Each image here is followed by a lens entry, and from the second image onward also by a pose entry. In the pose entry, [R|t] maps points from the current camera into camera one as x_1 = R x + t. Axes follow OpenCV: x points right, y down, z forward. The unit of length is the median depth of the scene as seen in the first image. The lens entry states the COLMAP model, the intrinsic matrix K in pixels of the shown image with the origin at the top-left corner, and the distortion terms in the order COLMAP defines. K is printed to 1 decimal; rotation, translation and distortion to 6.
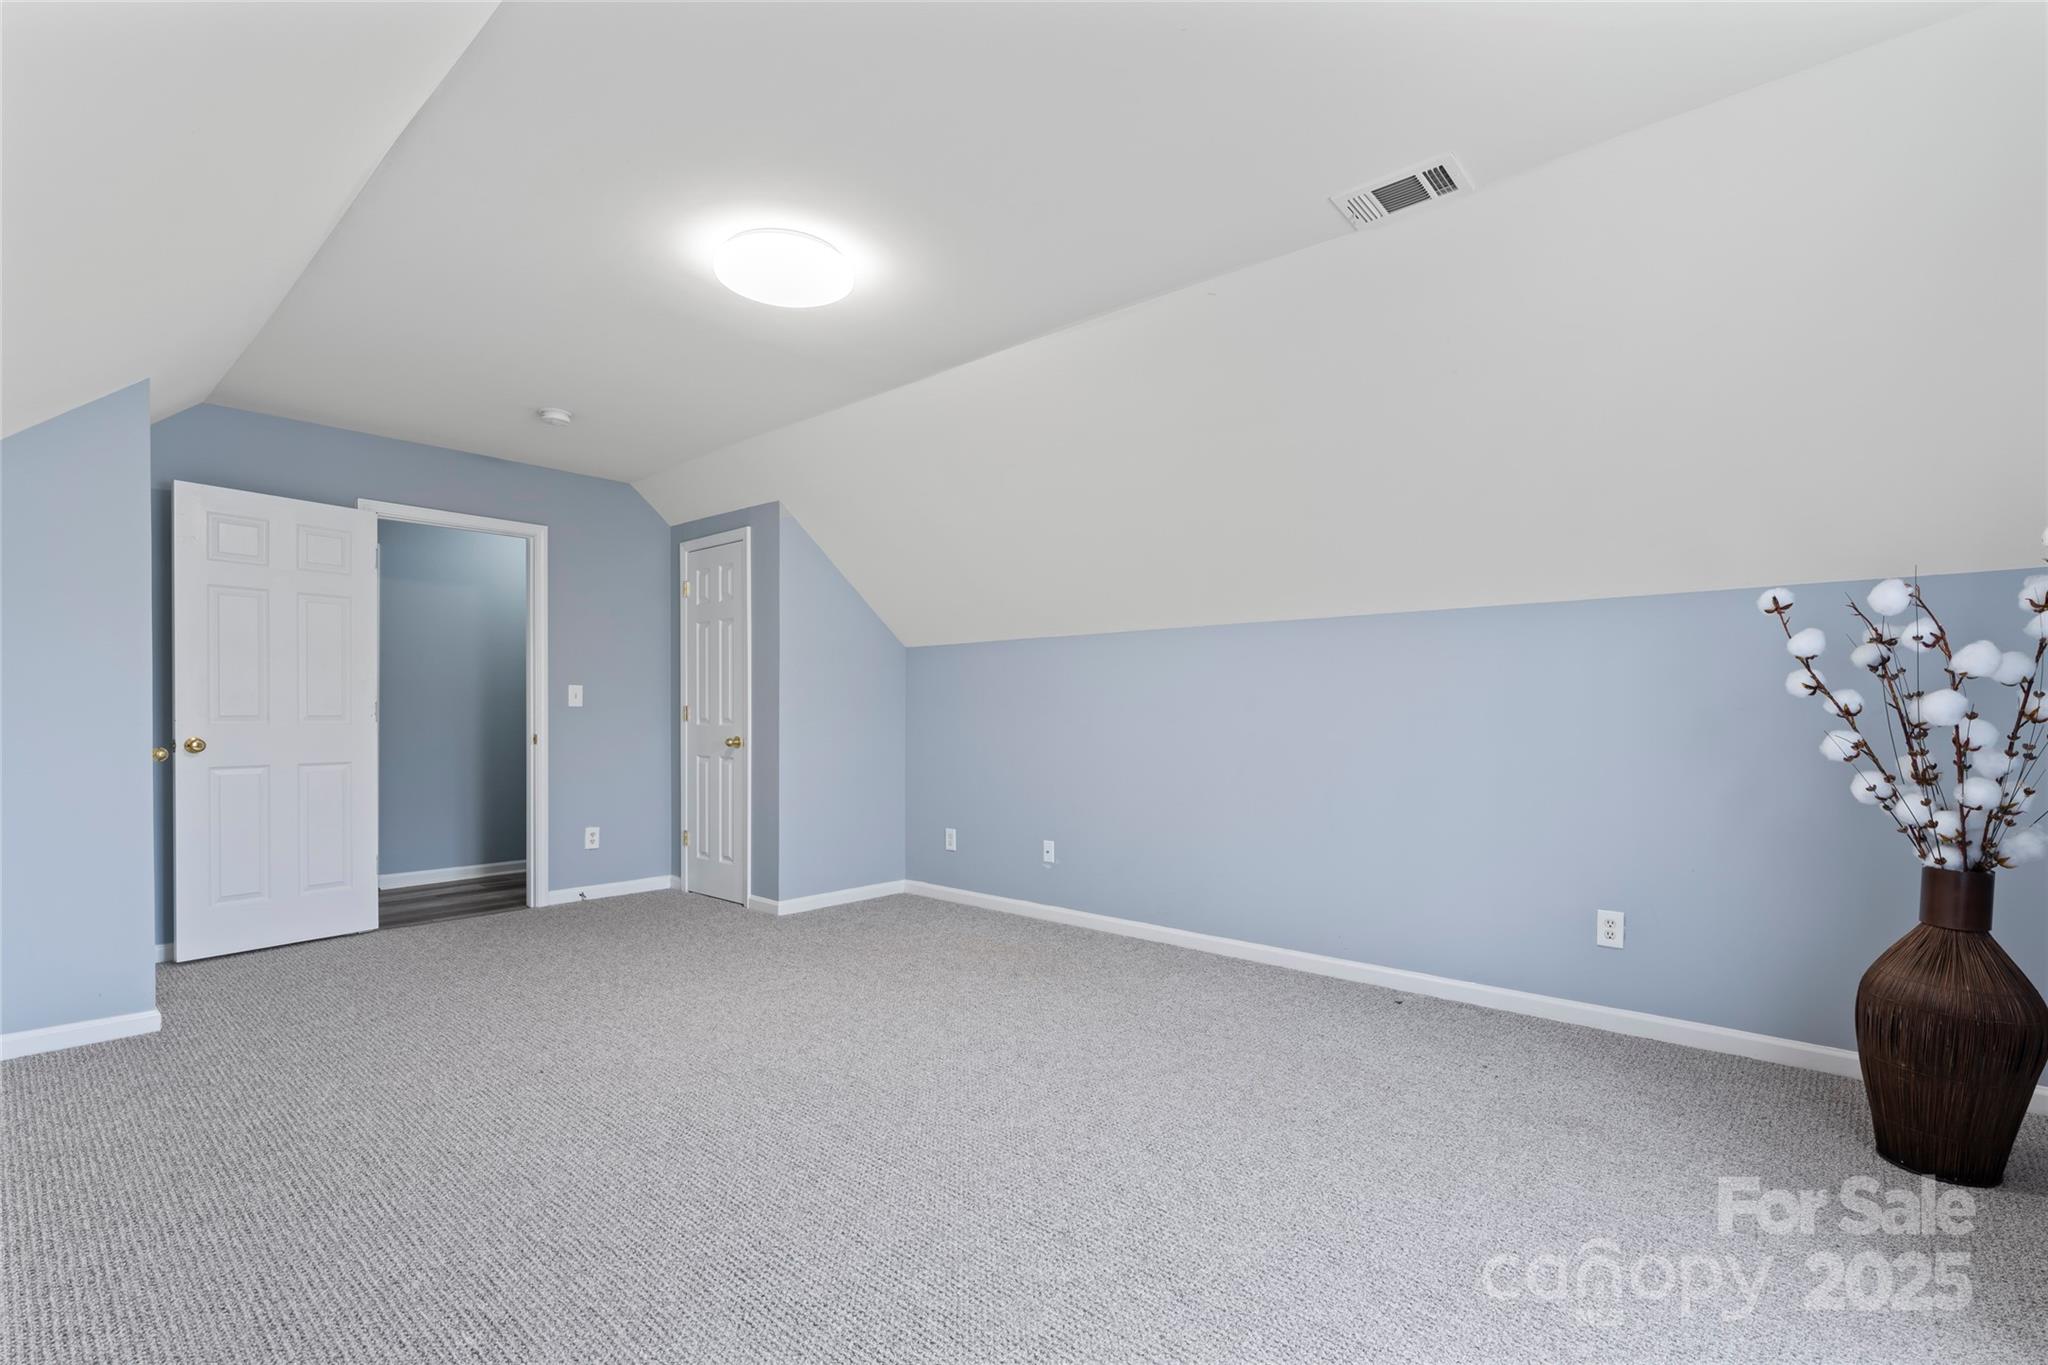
lens RADIAL K [[919.1, 0, 1025.8], [0, 919.1, 724.5], [0, 0, 1]] dist [0.000393, 0.000053]
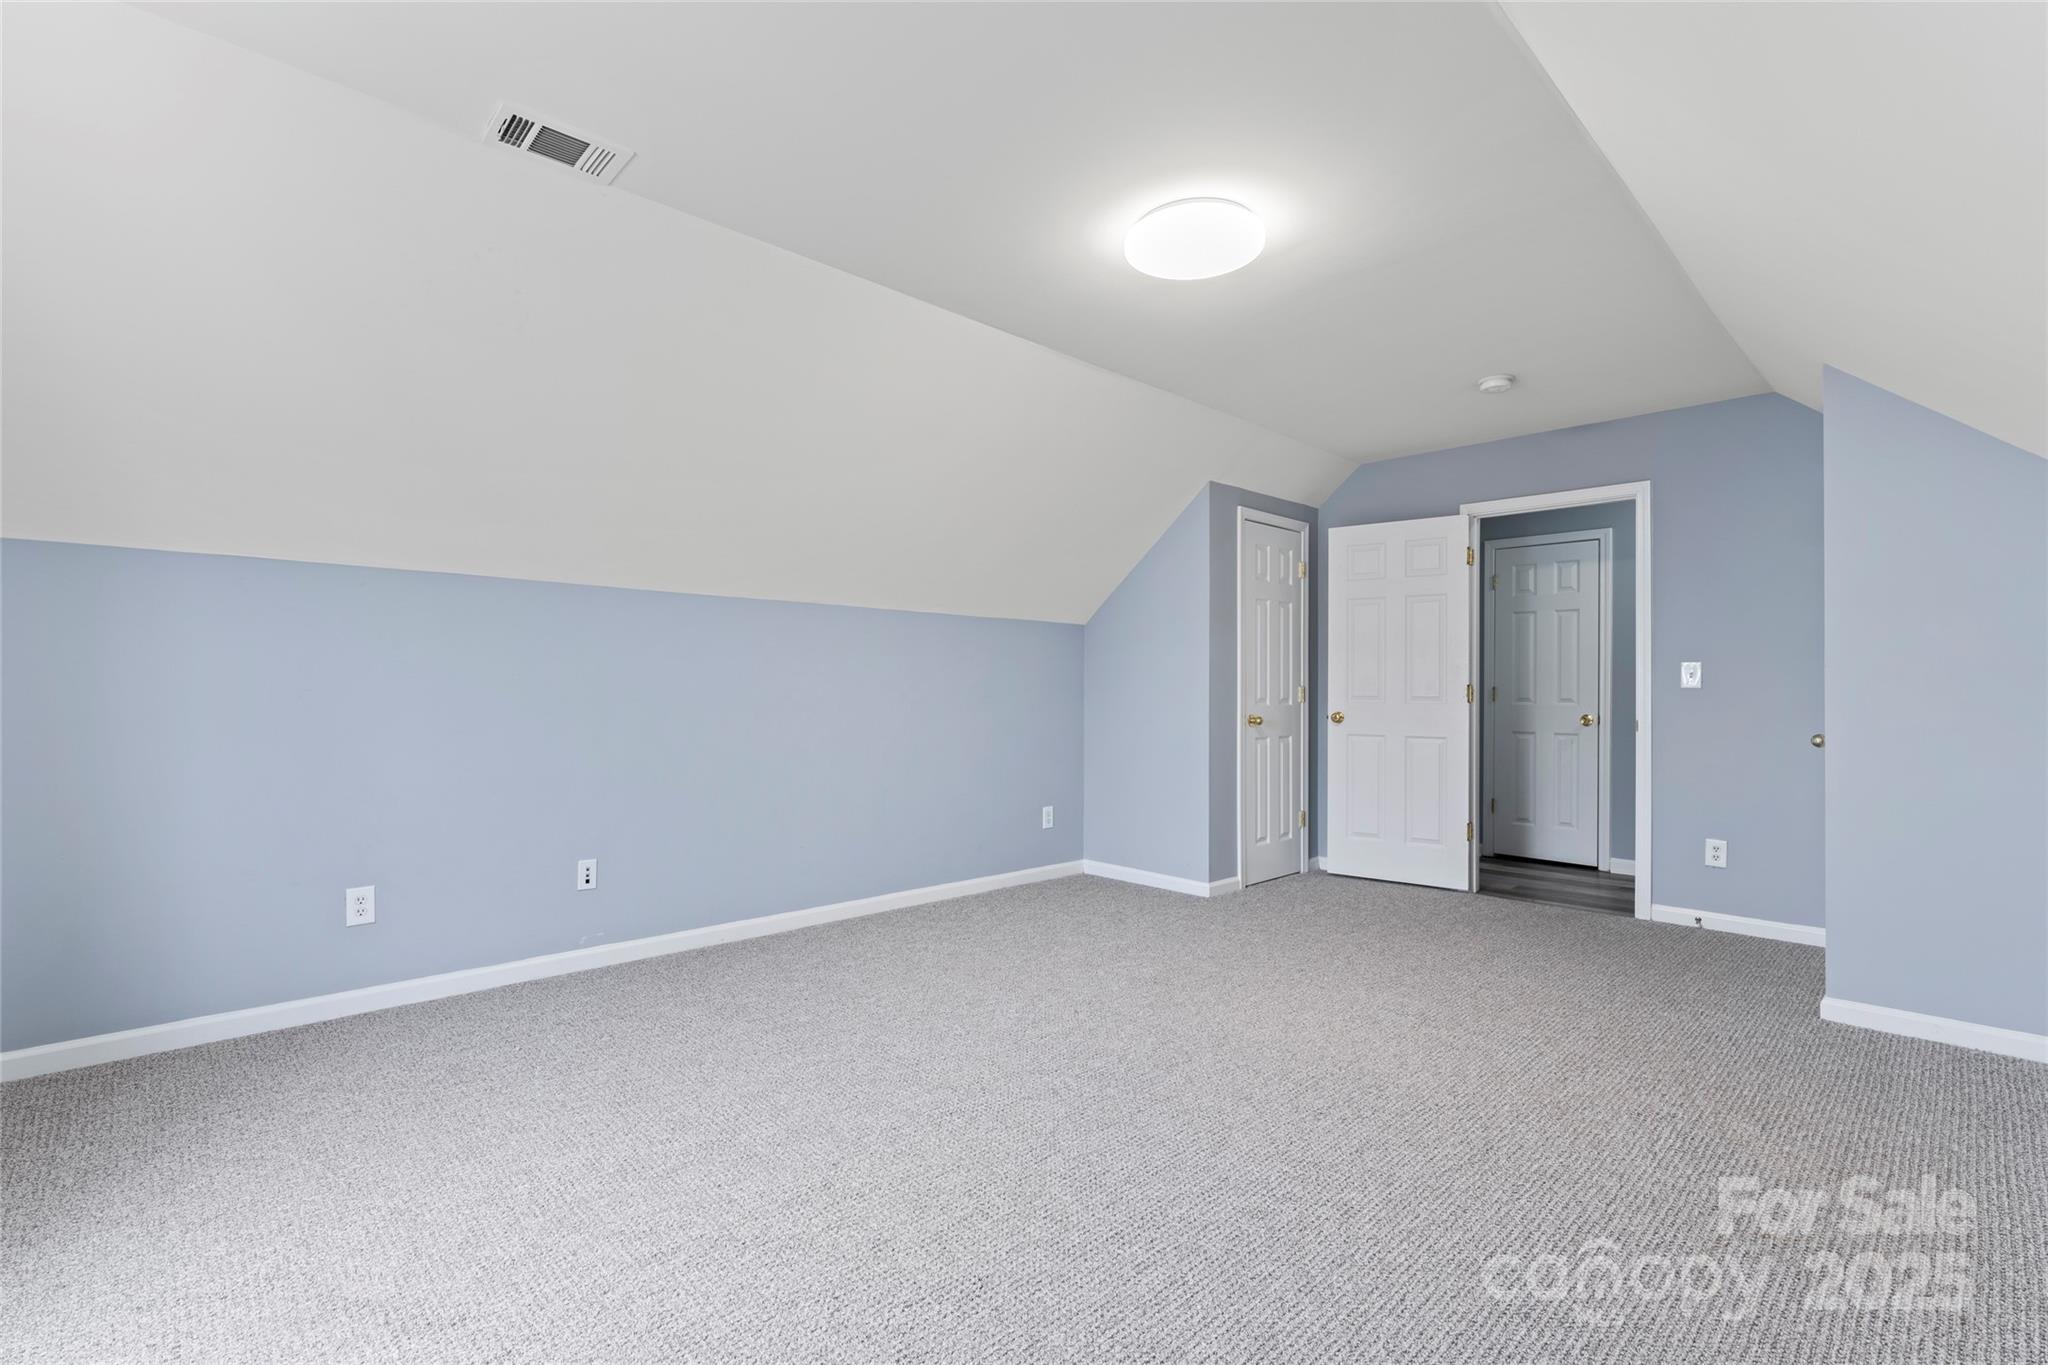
lens RADIAL K [[921.1, 0, 1024.0], [0, 921.1, 682.5], [0, 0, 1]] dist [0.000847, 0.000183]
pose [[-0.086896, -0.012979, -0.996133, 0.438263], [-0.017581, 0.999779, -0.011493, -0.004993], [0.996062, 0.016514, -0.087105, 0.547989]]
